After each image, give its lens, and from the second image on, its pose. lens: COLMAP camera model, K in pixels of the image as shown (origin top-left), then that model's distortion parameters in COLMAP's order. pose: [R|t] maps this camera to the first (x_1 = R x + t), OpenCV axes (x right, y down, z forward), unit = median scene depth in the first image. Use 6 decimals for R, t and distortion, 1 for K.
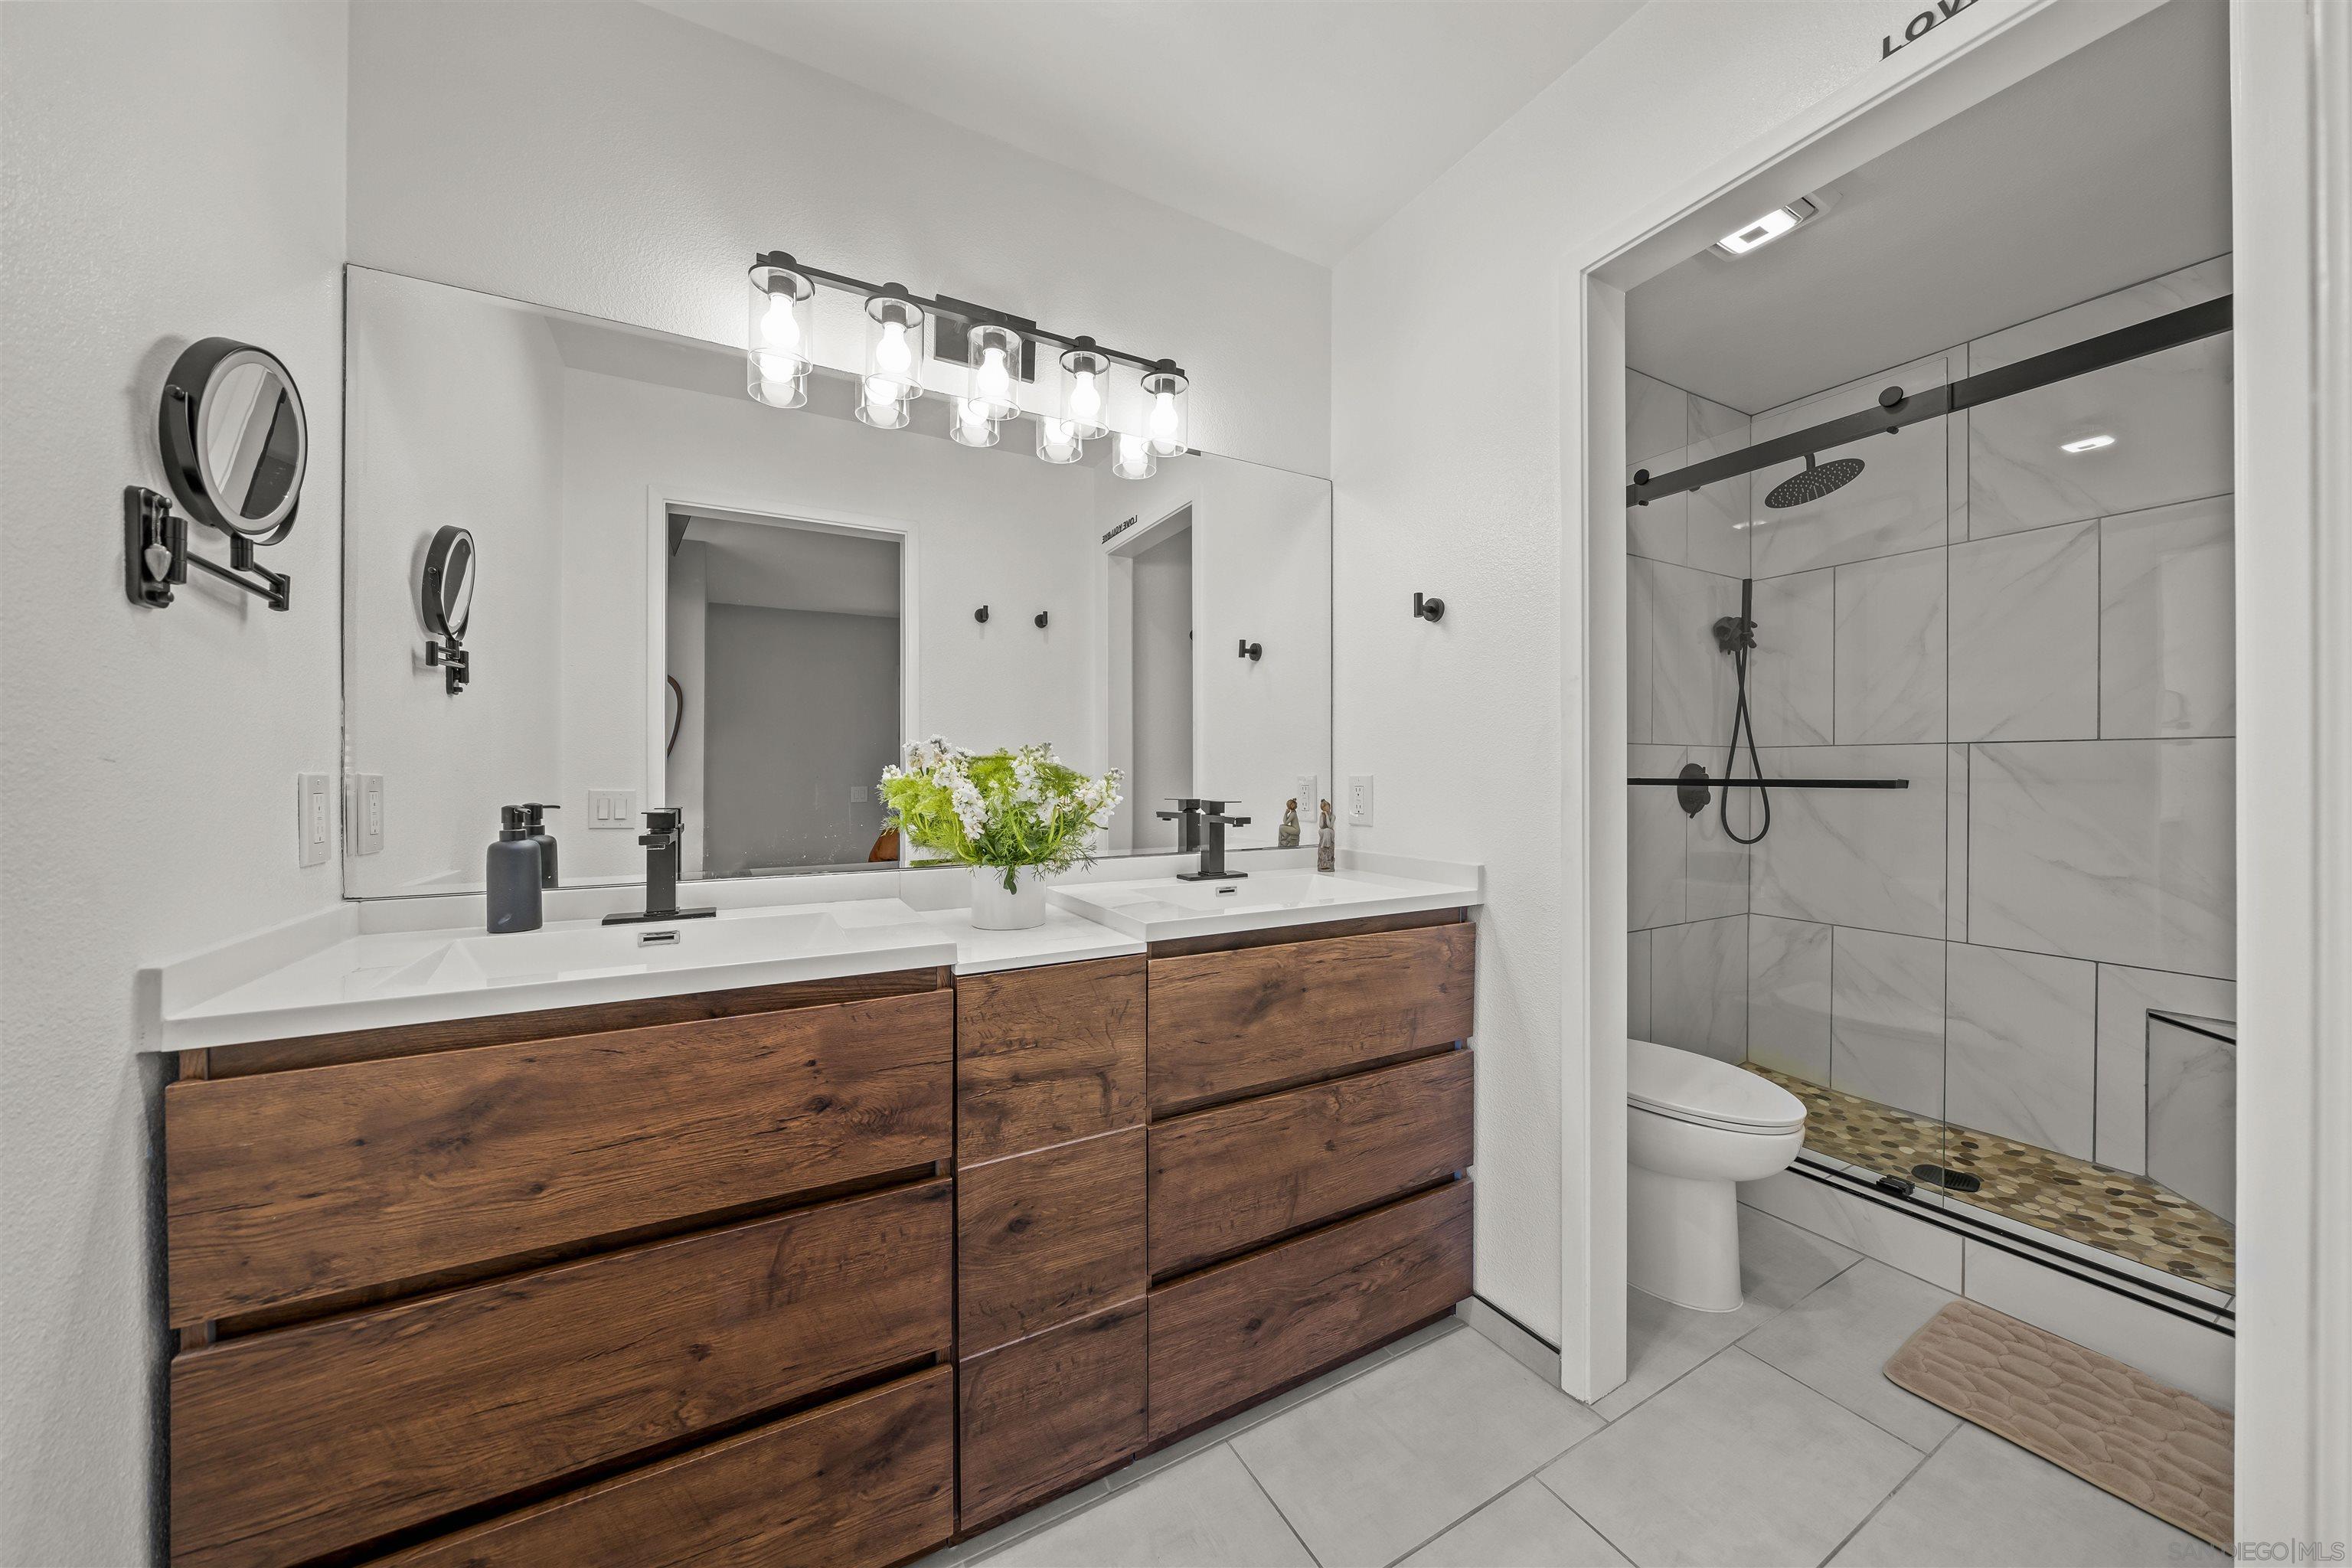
lens RADIAL K [[799.6, 0, 1179.3], [0, 799.6, 774.4], [0, 0, 1]] dist [-0.007520, 0.000286]
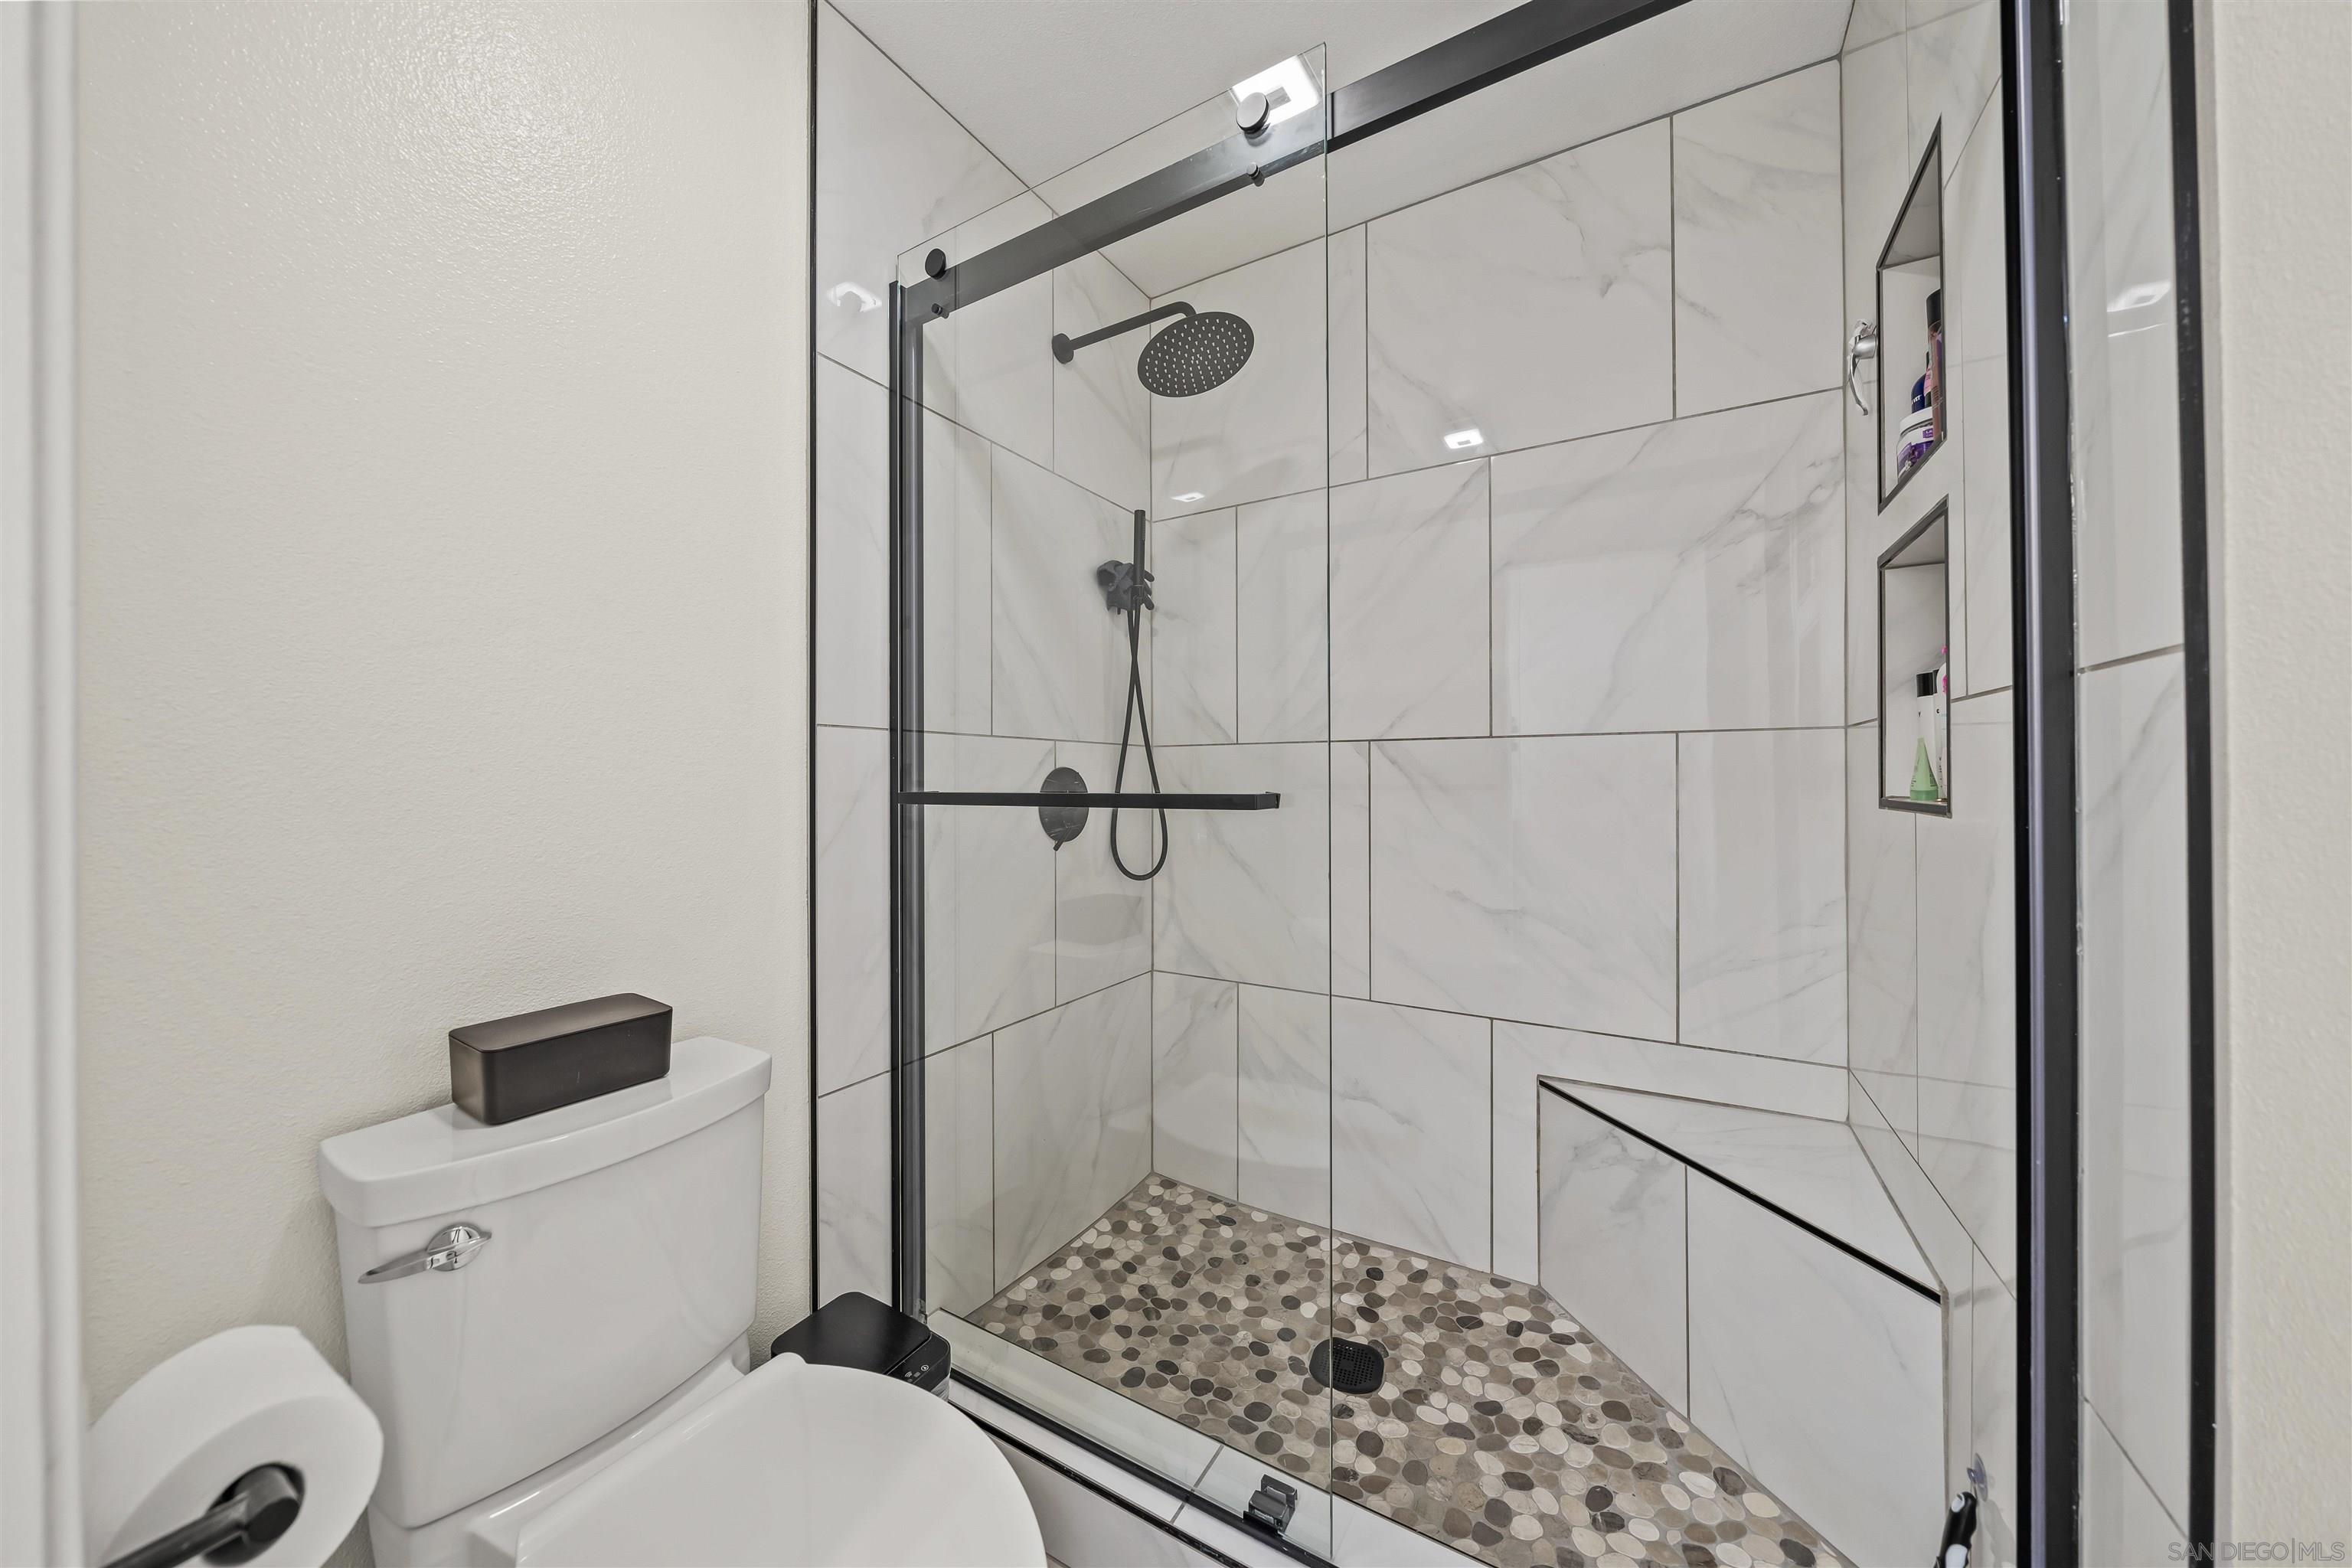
lens RADIAL K [[799.6, 0, 1171.4], [0, 799.6, 779.6], [0, 0, 1]] dist [-0.007520, 0.000286]
pose [[0.866459, -0.005137, 0.499222, 0.449976], [0.007239, 0.999971, -0.002274, -0.001561], [-0.499196, 0.005584, 0.866471, 0.433384]]
